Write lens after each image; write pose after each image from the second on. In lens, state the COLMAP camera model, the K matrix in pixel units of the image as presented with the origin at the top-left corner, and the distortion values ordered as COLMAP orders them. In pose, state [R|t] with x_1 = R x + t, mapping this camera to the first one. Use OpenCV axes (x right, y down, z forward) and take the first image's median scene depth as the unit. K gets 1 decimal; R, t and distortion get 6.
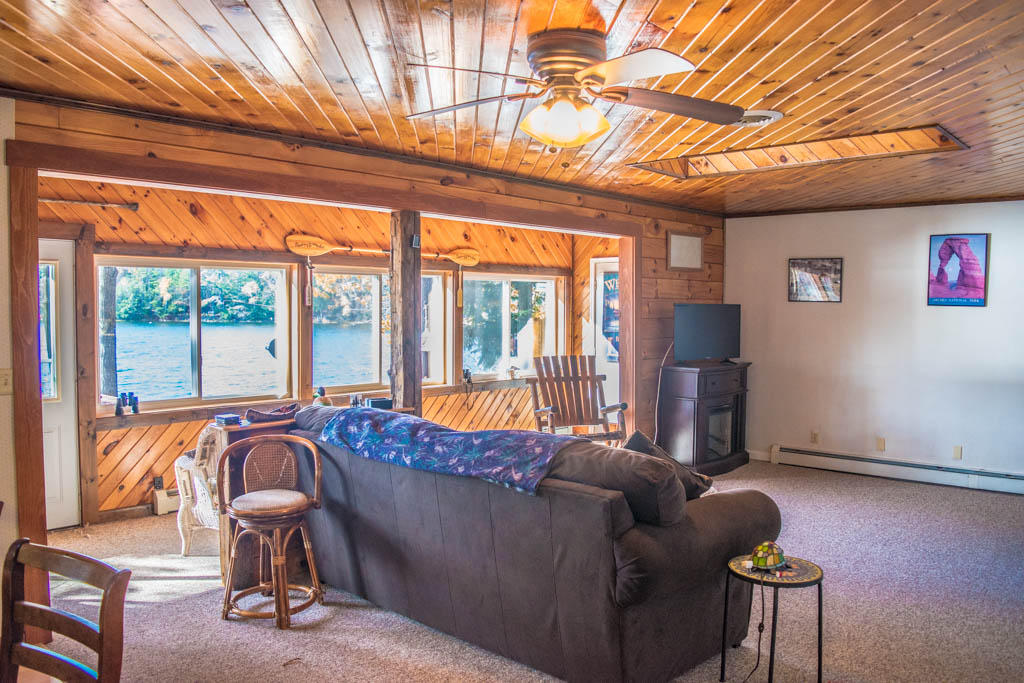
lens RADIAL K [[801.9, 0, 507.2], [0, 801.9, 340.0], [0, 0, 1]] dist [-0.085241, 0.004412]
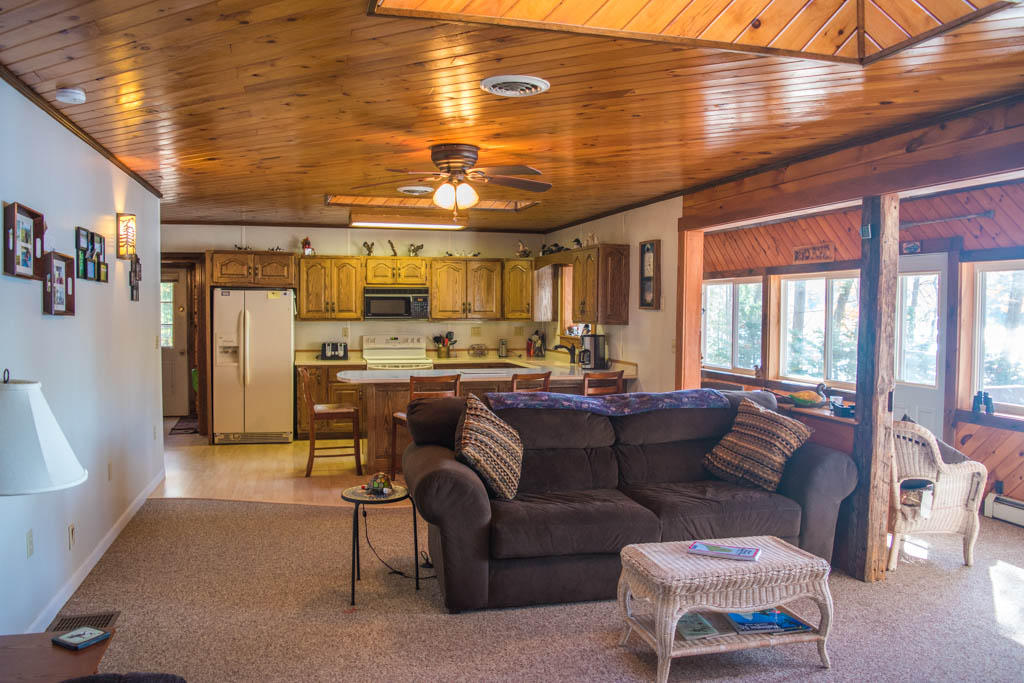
lens RADIAL K [[801.9, 0, 508.0], [0, 801.9, 340.7], [0, 0, 1]] dist [-0.085241, 0.004412]
pose [[-0.541971, 0.027125, -0.839959, 0.743145], [-0.043282, 0.997252, 0.060132, -0.036856], [0.839282, 0.068945, -0.539308, 1.043203]]
